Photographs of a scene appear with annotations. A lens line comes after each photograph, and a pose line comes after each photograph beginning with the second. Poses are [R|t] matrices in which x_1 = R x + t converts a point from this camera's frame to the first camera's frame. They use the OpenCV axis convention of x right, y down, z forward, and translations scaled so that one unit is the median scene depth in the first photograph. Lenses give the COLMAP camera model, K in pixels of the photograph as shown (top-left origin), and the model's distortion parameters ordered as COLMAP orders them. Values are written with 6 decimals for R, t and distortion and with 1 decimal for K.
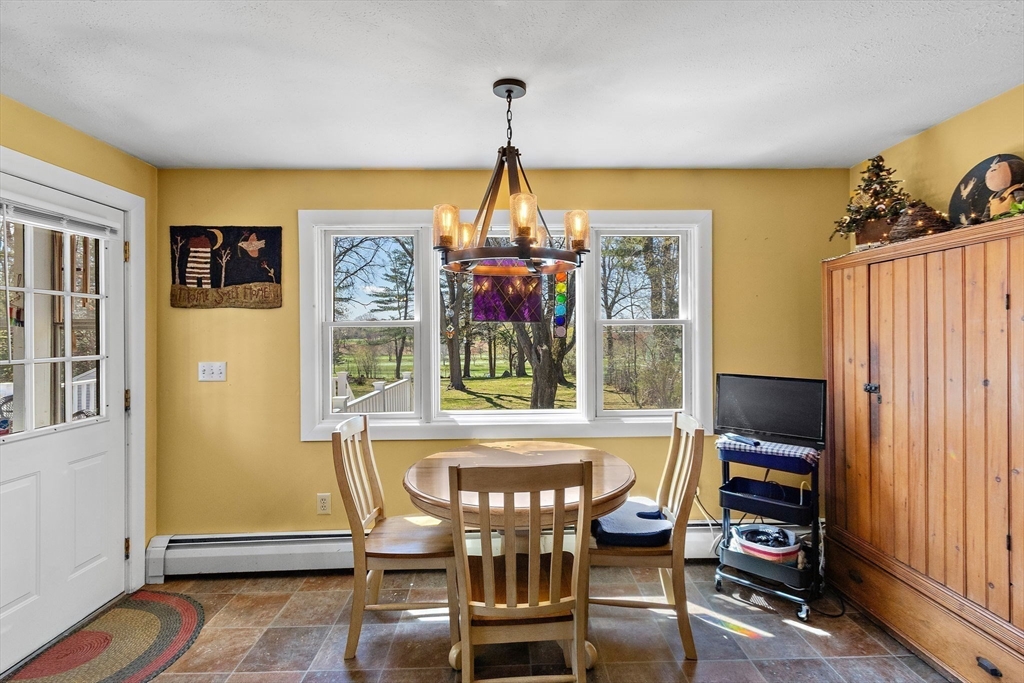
lens RADIAL K [[482.3, 0, 511.6], [0, 482.3, 332.4], [0, 0, 1]] dist [0.006402, -0.003351]
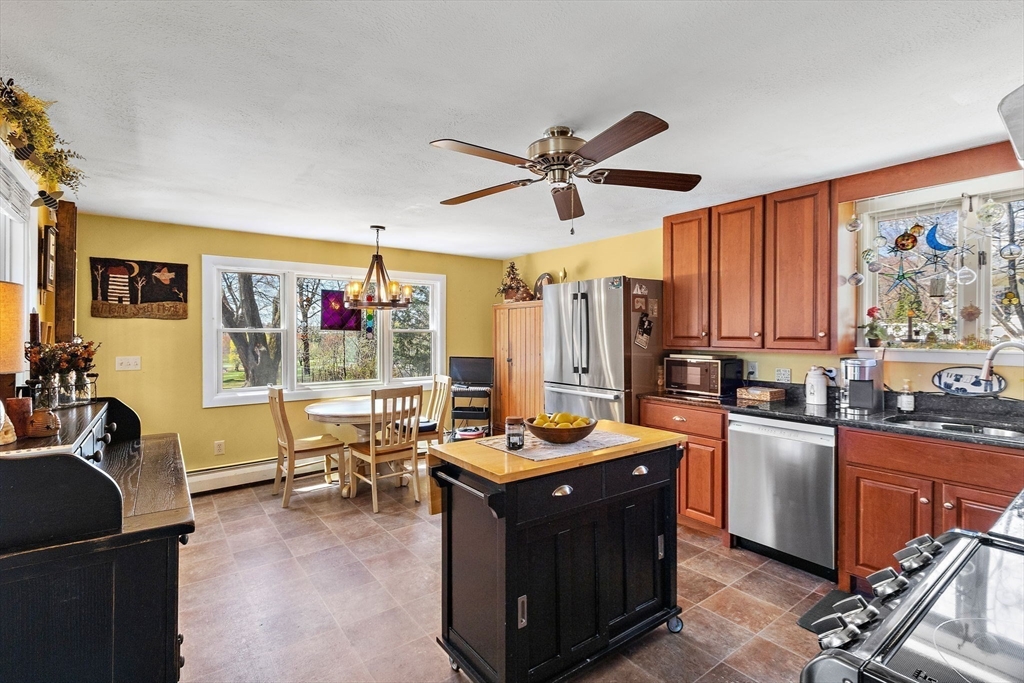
lens RADIAL K [[482.3, 0, 514.7], [0, 482.3, 334.3], [0, 0, 1]] dist [0.006402, -0.003351]
pose [[0.807919, 0.006460, 0.589258, -0.546982], [-0.006866, 0.999975, -0.001549, -0.009278], [-0.589253, -0.002795, 0.807944, -0.803054]]
